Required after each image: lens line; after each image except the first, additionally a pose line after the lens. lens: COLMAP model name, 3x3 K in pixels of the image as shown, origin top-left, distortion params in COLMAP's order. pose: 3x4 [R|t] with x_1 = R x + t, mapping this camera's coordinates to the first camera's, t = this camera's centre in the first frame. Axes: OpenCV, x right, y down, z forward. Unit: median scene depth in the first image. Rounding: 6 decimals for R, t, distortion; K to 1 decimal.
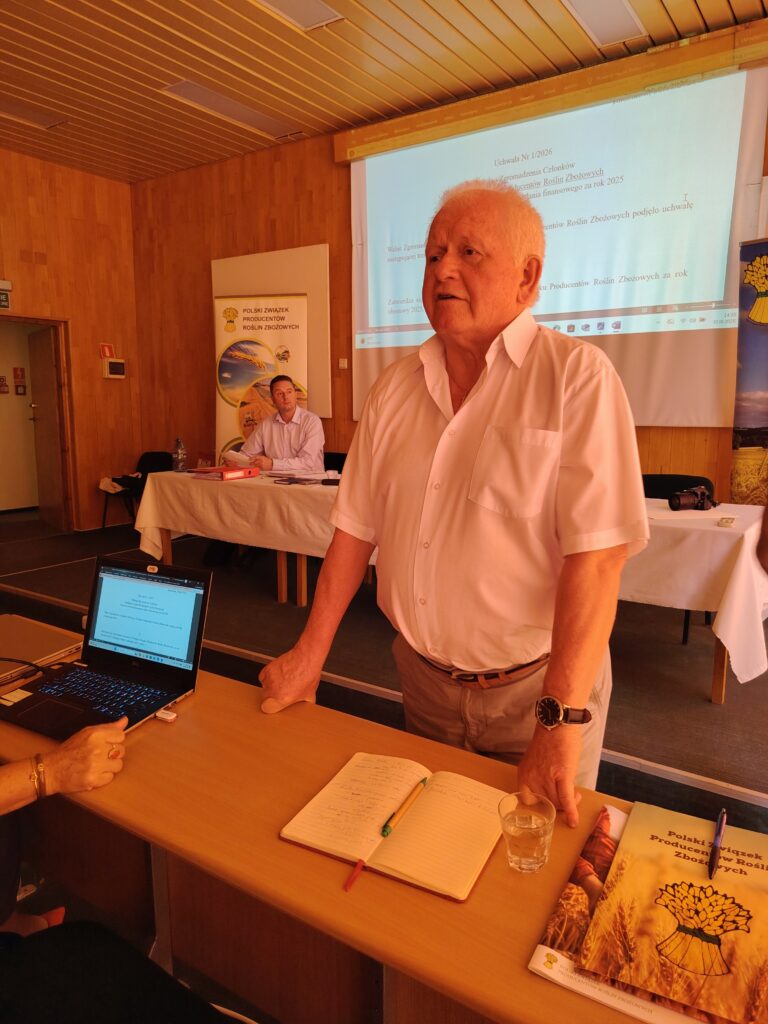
lens RADIAL K [[712.3, 0, 401.2], [0, 712.3, 528.8], [0, 0, 1]] dist [0.004737, -0.000794]
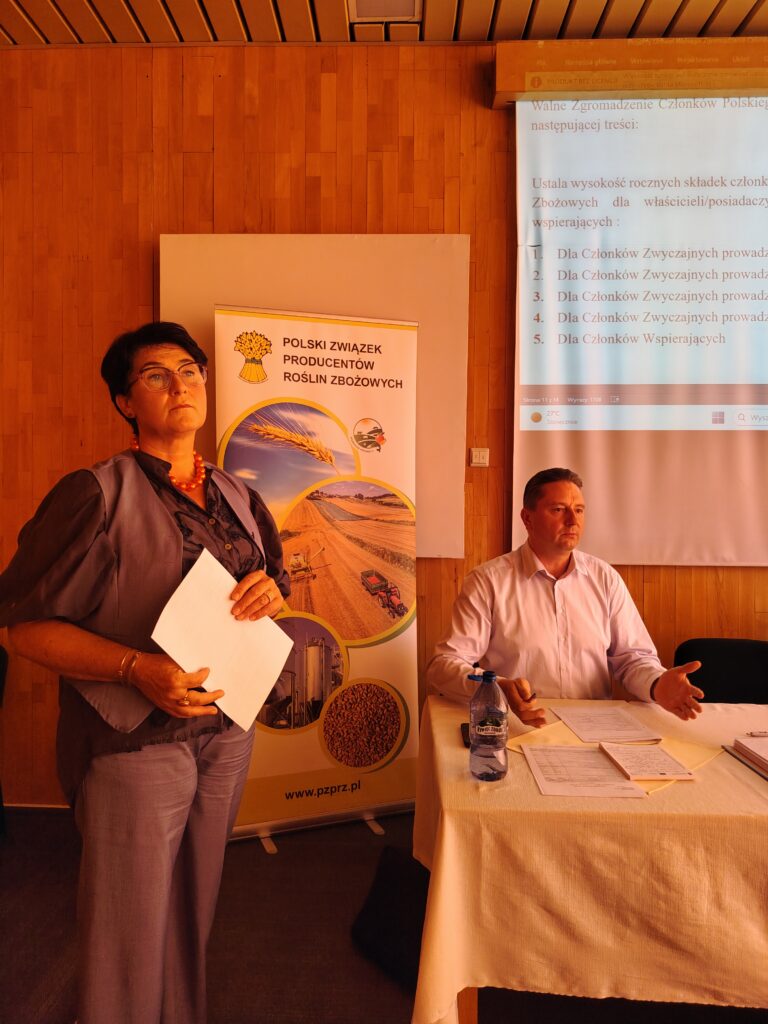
lens RADIAL K [[695.8, 0, 380.9], [0, 695.8, 513.9], [0, 0, 1]] dist [0.093533, -0.134586]
pose [[0.845178, -0.013326, 0.534319, -0.417876], [0.091824, 0.988446, -0.120594, -0.130215], [-0.526539, 0.150987, 0.836636, 0.592628]]
